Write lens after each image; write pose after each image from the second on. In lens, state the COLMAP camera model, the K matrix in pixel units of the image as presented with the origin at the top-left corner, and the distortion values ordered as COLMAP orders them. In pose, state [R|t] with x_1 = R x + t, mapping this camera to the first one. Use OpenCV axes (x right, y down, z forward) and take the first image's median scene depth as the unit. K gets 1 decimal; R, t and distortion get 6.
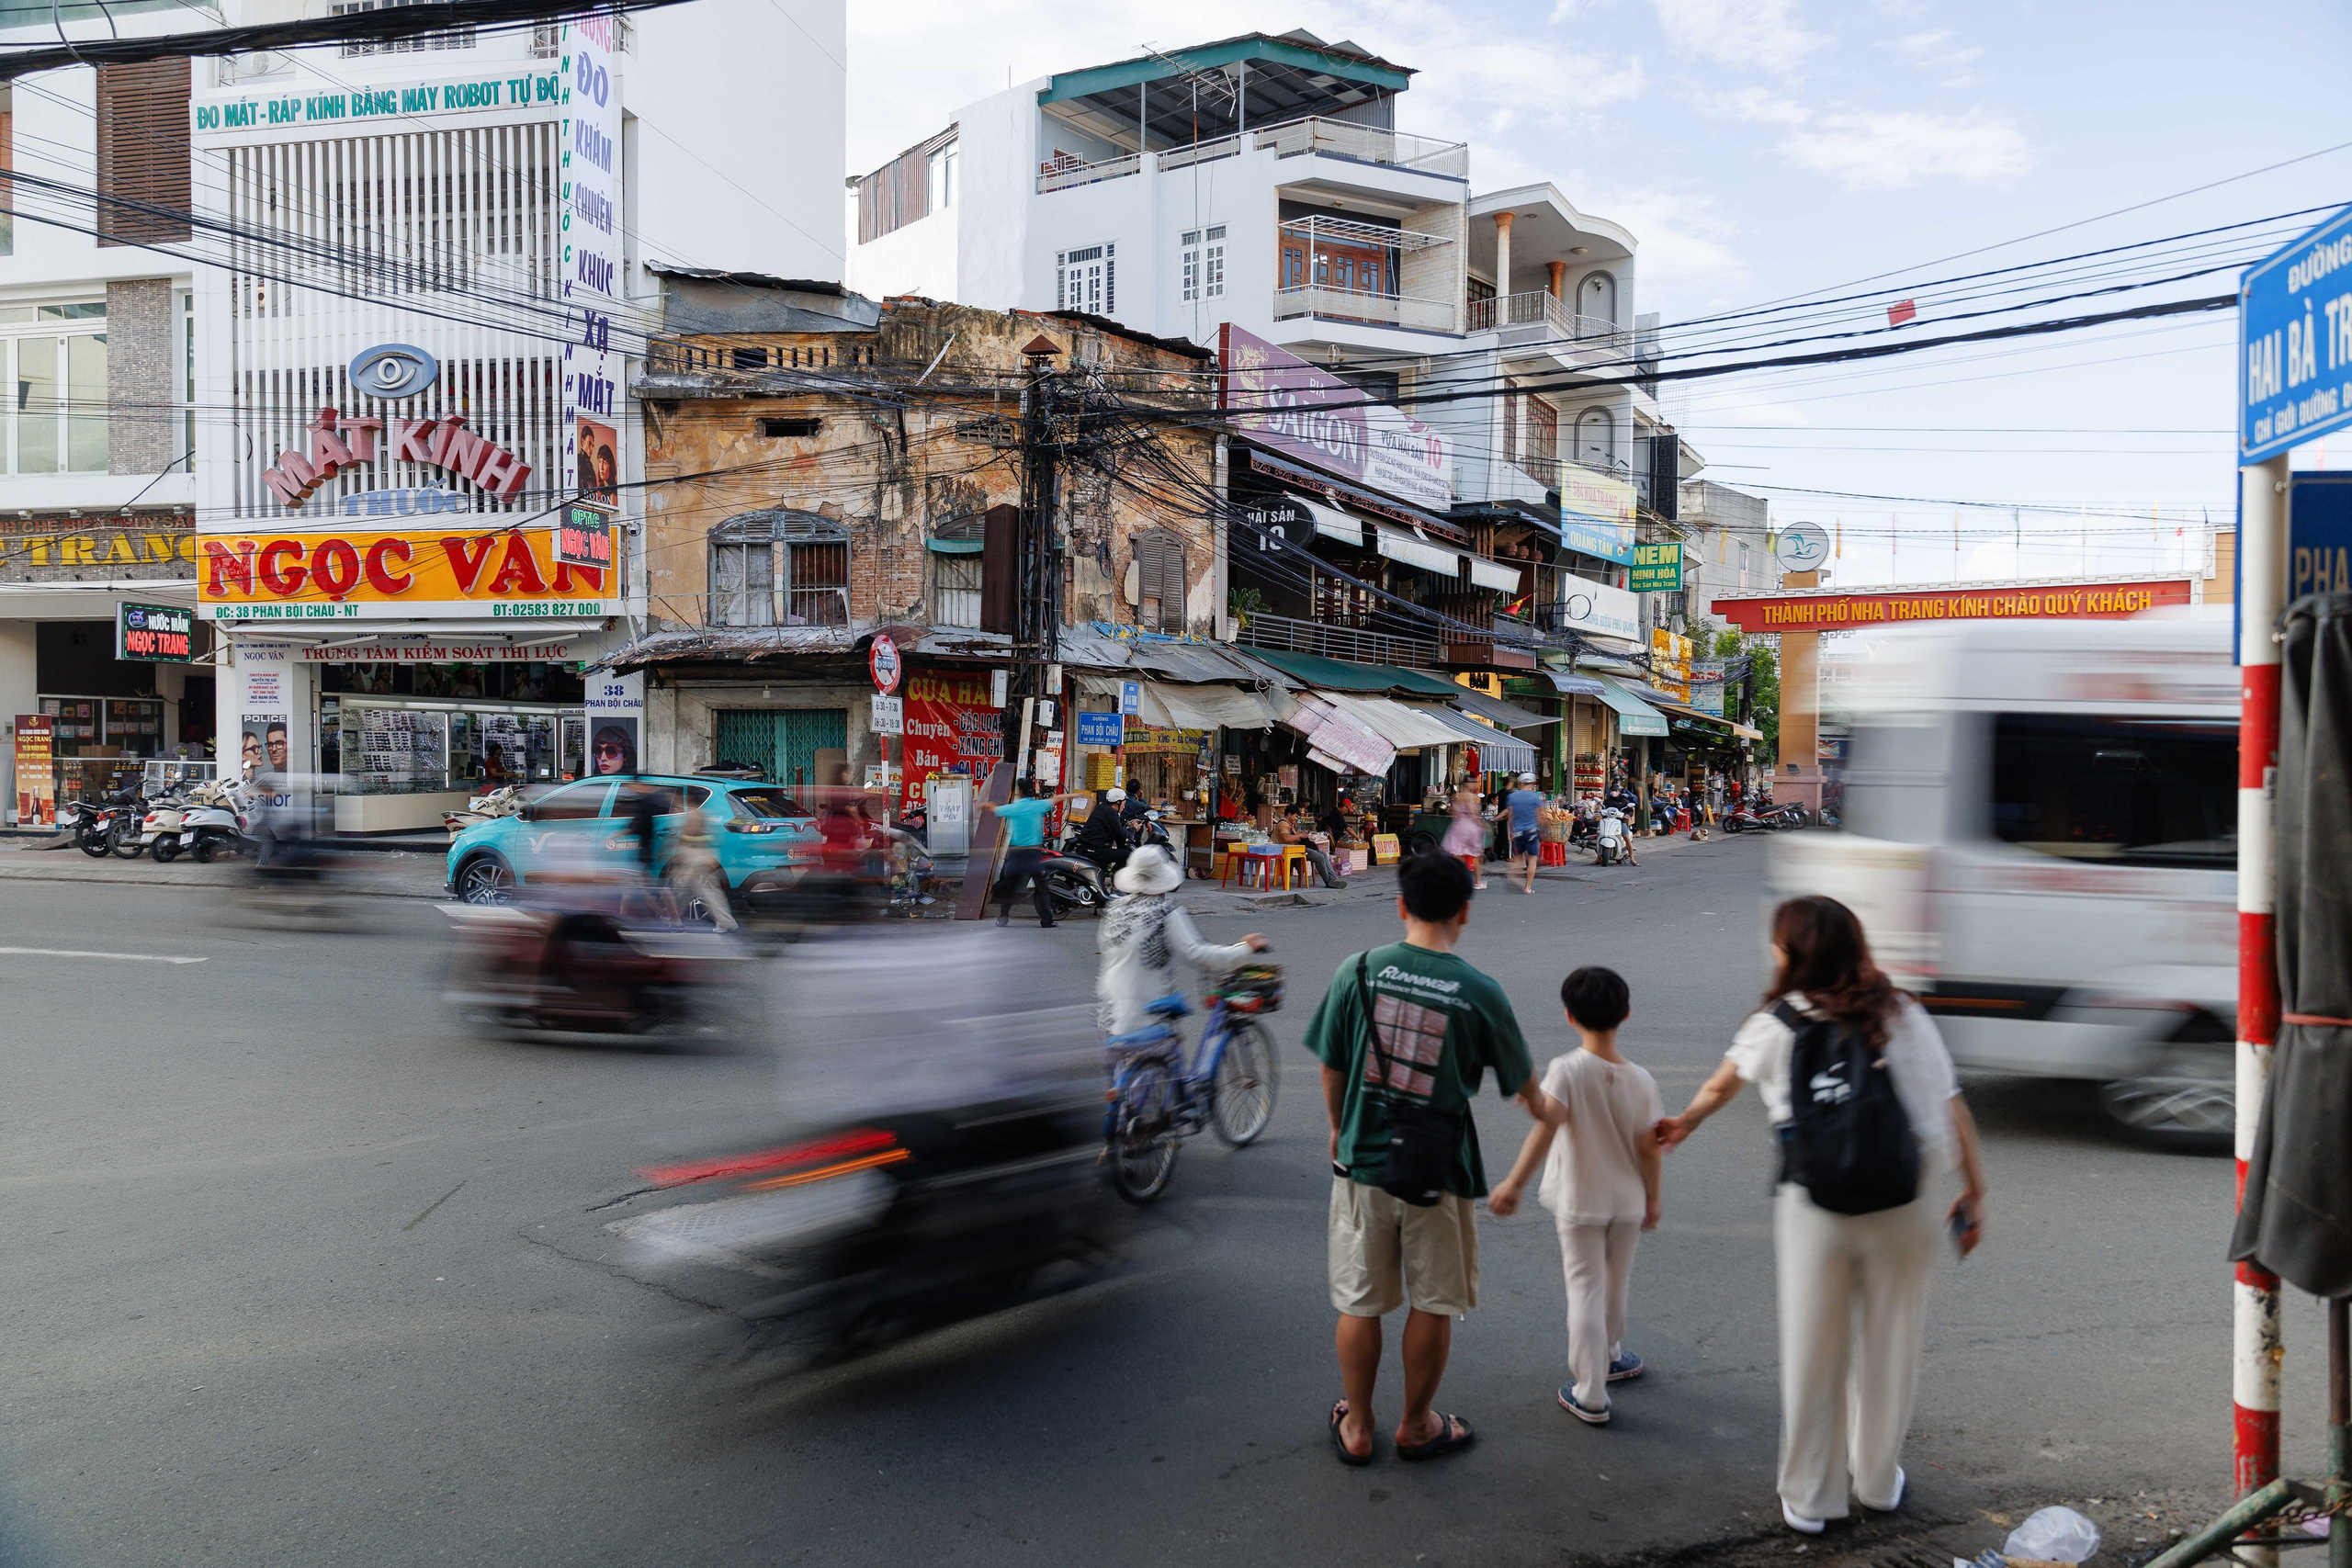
lens RADIAL K [[1569.7, 0, 1179.0], [0, 1569.7, 793.2], [0, 0, 1]] dist [0.027823, -0.007646]
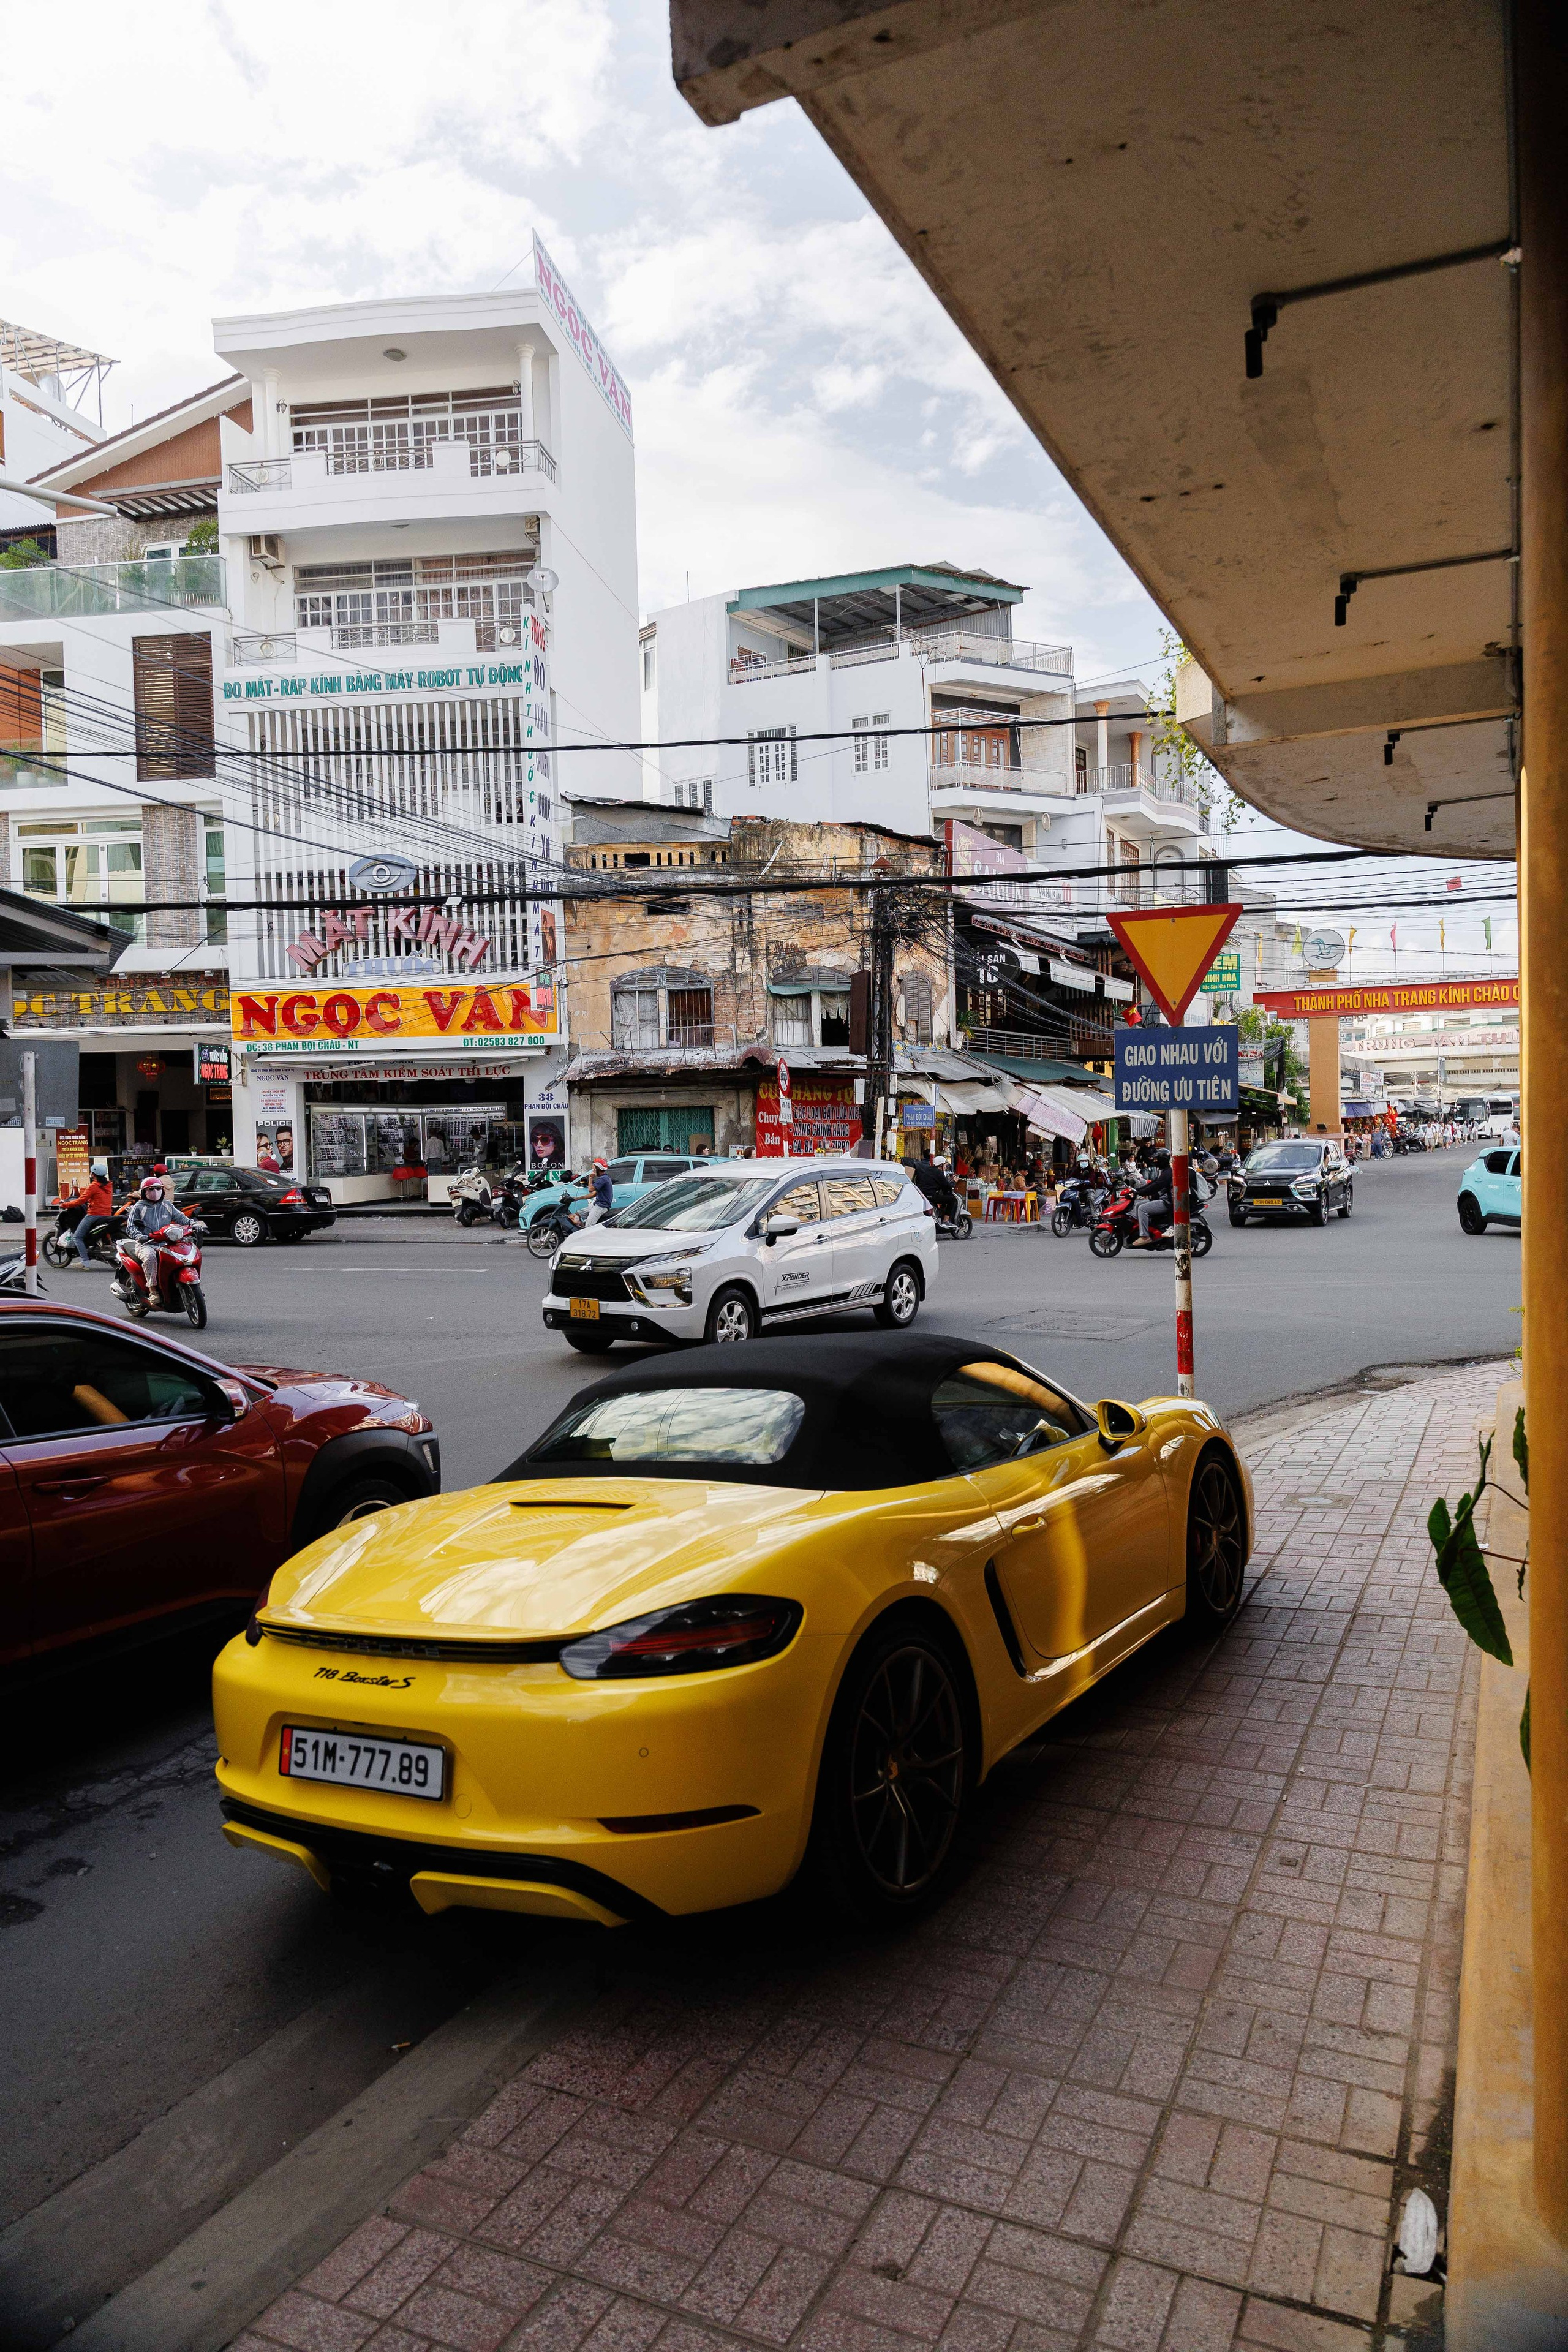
lens RADIAL K [[1569.9, 0, 781.7], [0, 1569.9, 1174.5], [0, 0, 1]] dist [0.027823, -0.007646]
pose [[0.996912, -0.029557, 0.072756, -0.246193], [0.029095, 0.999549, 0.007411, -0.000064], [-0.072942, -0.005271, 0.997322, -0.407684]]
